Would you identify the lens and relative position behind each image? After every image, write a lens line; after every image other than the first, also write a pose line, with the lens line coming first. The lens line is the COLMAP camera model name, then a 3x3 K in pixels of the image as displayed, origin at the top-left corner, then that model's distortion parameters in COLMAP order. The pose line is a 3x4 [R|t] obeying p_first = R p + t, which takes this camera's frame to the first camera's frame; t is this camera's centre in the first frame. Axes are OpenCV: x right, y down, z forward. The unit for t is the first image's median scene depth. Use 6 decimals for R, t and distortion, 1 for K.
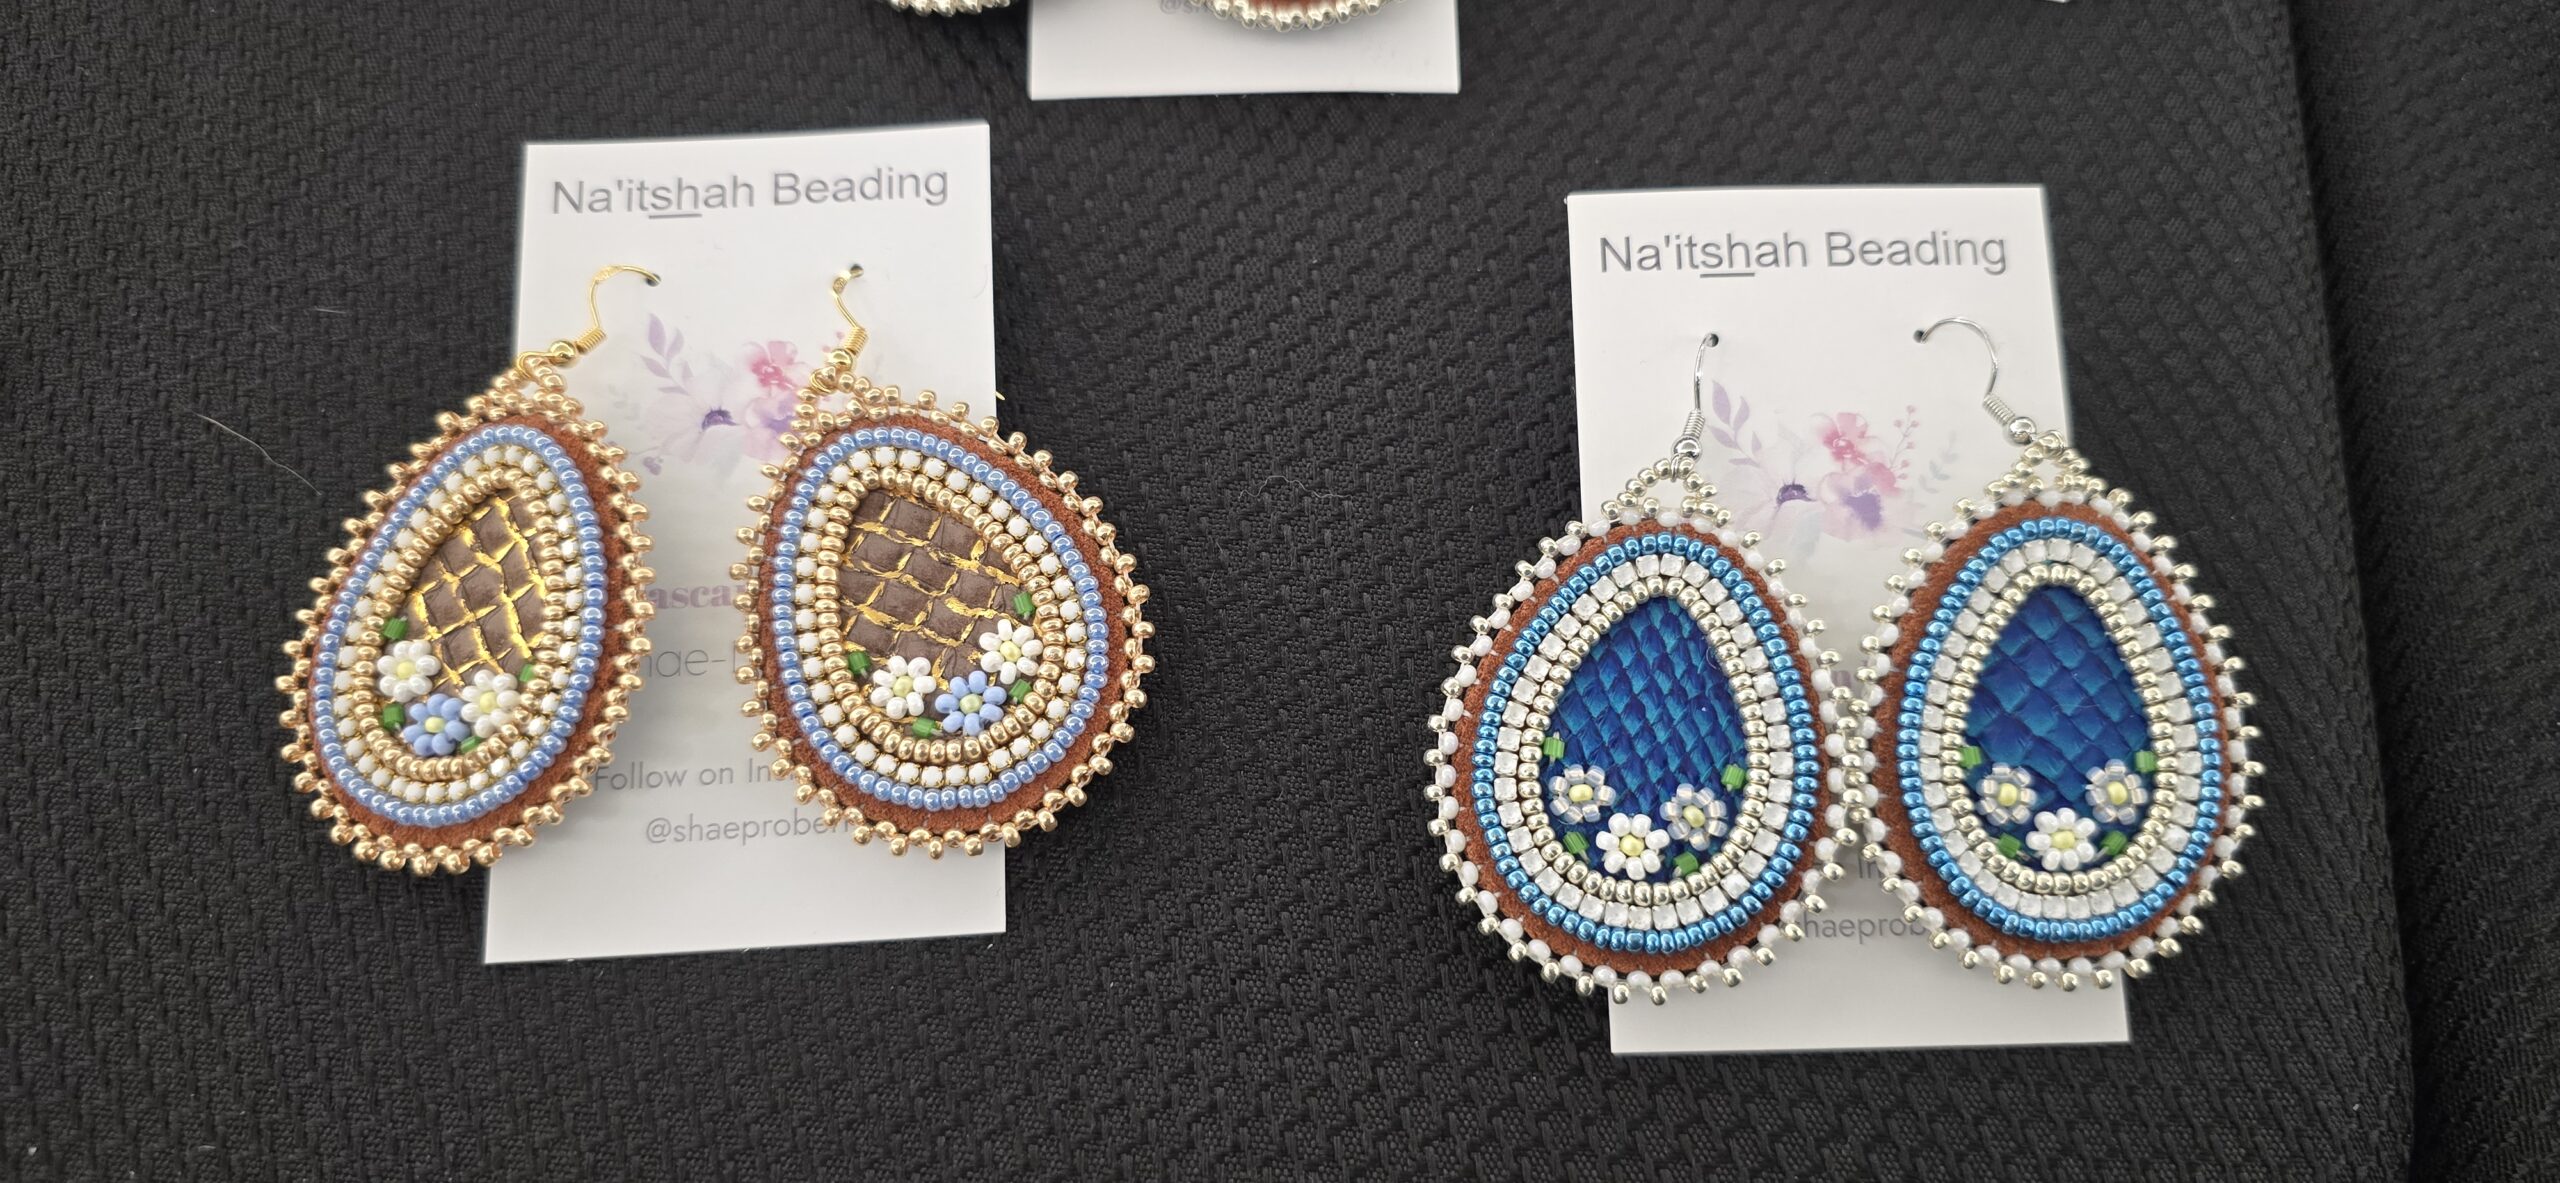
lens RADIAL K [[1702.6, 0, 1280.0], [0, 1702.6, 591.5], [0, 0, 1]] dist [0.021481, -0.026144]
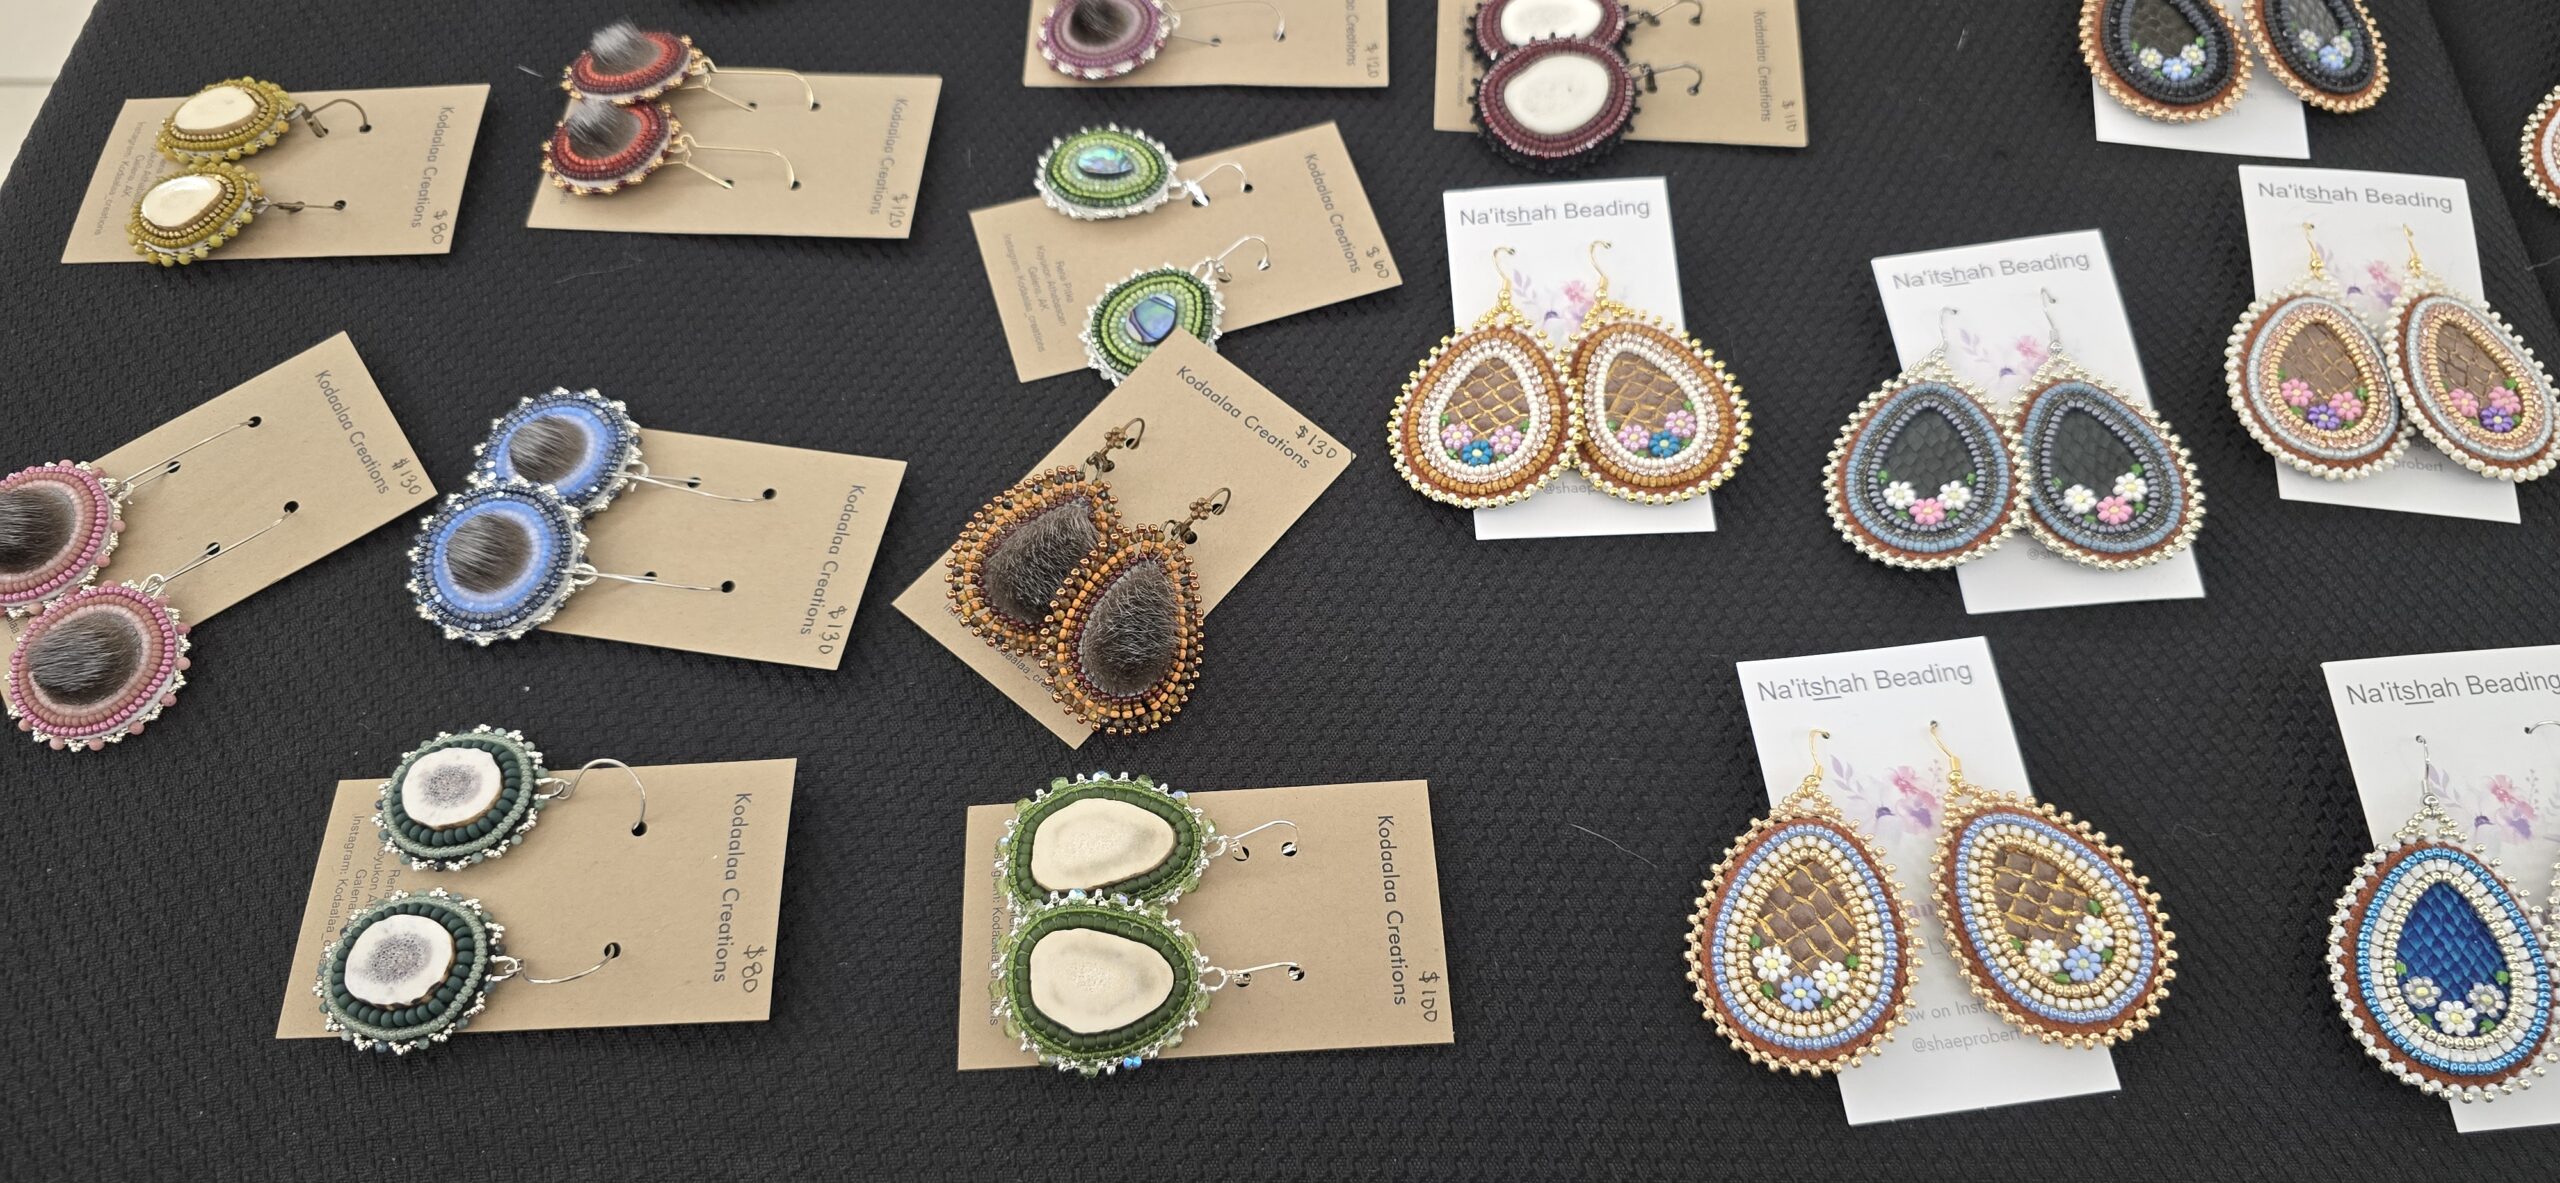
lens RADIAL K [[1702.6, 0, 1280.0], [0, 1702.6, 591.5], [0, 0, 1]] dist [0.021481, -0.026144]
pose [[0.997500, -0.053594, 0.046052, -1.122516], [0.059790, 0.987499, -0.145846, -0.115384], [-0.037660, 0.148234, 0.988235, -0.864418]]
